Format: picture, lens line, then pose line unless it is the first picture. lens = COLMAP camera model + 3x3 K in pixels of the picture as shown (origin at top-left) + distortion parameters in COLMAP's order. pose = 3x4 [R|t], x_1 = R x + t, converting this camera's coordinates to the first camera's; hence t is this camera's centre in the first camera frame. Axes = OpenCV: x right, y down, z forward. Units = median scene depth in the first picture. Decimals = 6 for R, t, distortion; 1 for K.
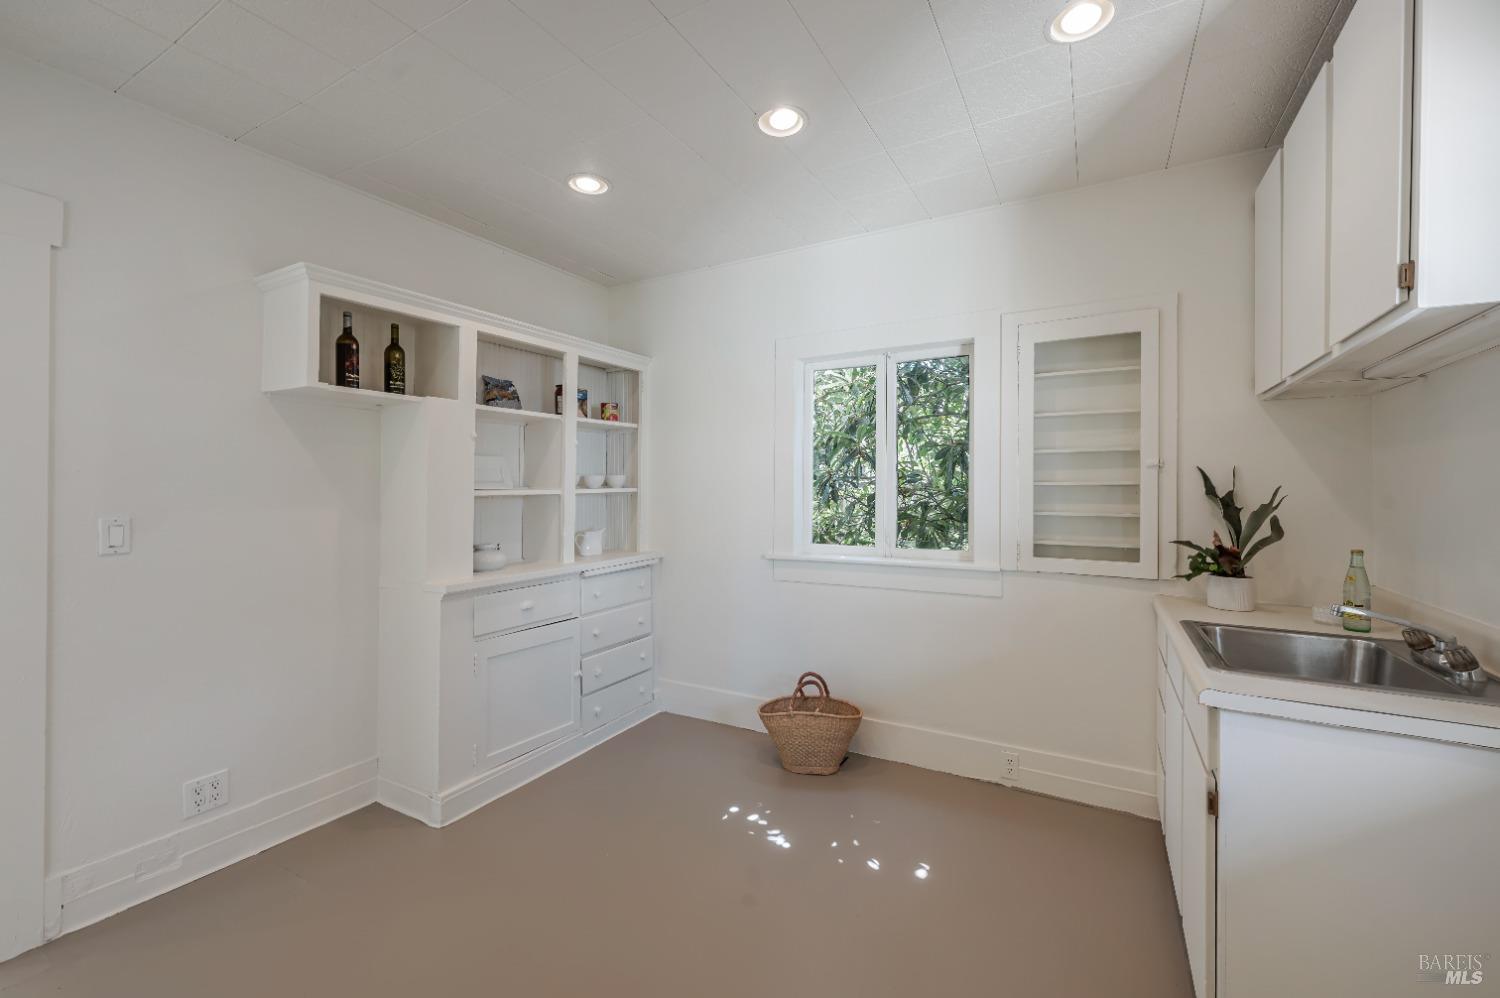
lens RADIAL K [[603.8, 0, 749.6], [0, 603.8, 492.3], [0, 0, 1]] dist [-0.002153, -0.000495]
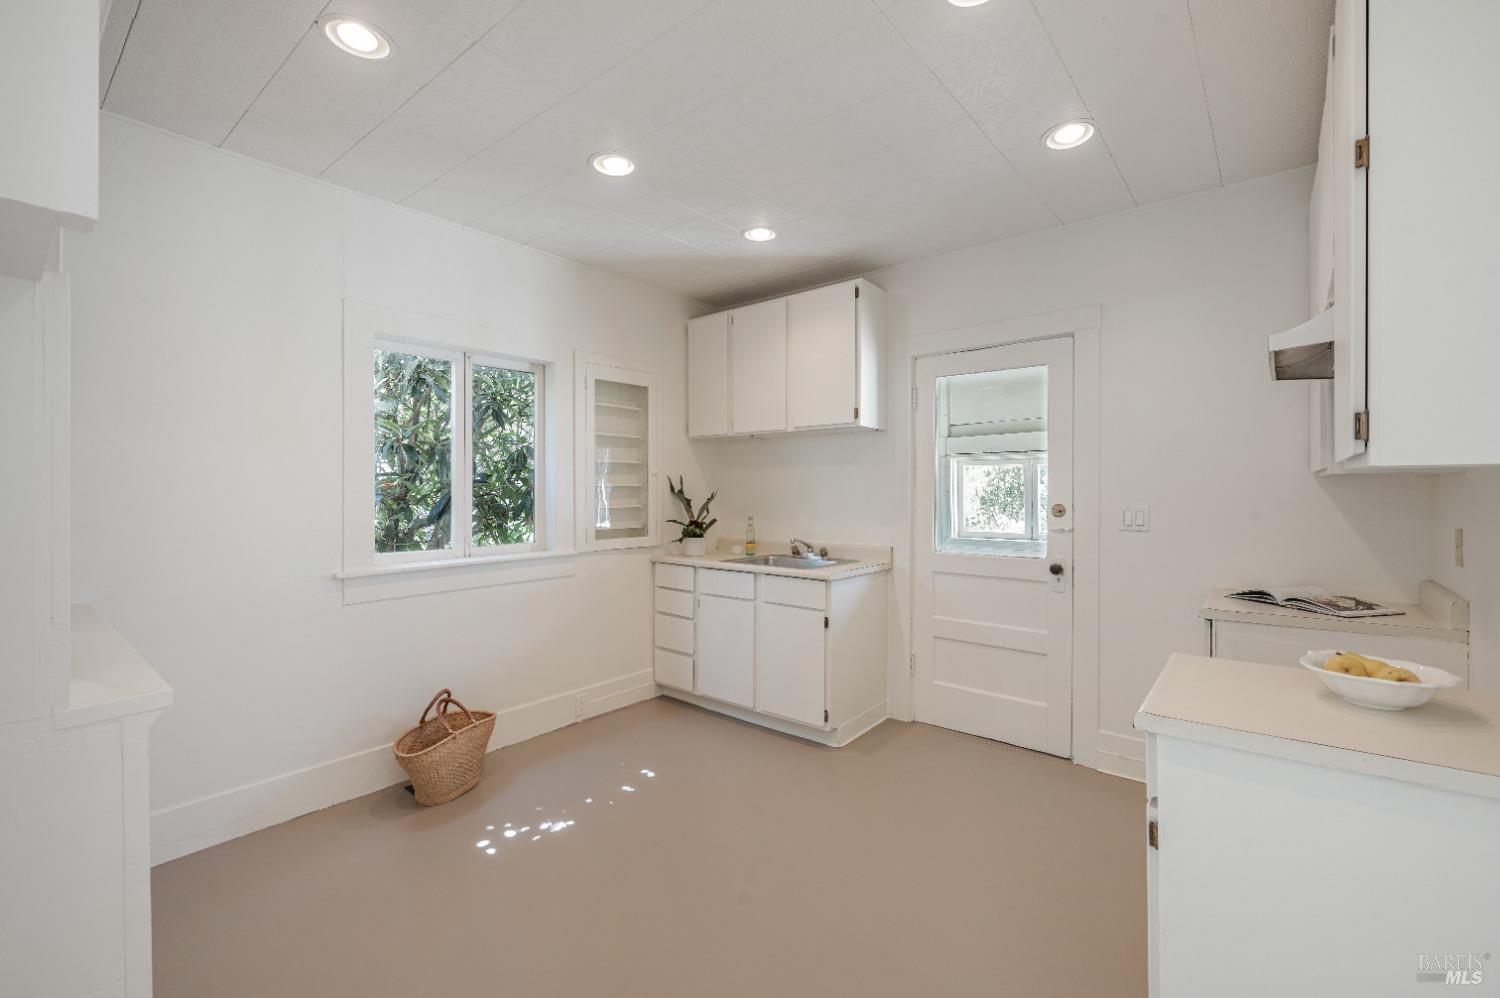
lens RADIAL K [[634.8, 0, 745.8], [0, 634.8, 491.1], [0, 0, 1]] dist [-0.003206, -0.000161]
pose [[0.188958, -0.007824, 0.981954, -0.840619], [0.003775, 0.999967, 0.007241, -0.009112], [-0.981978, 0.002339, 0.188982, 0.410993]]
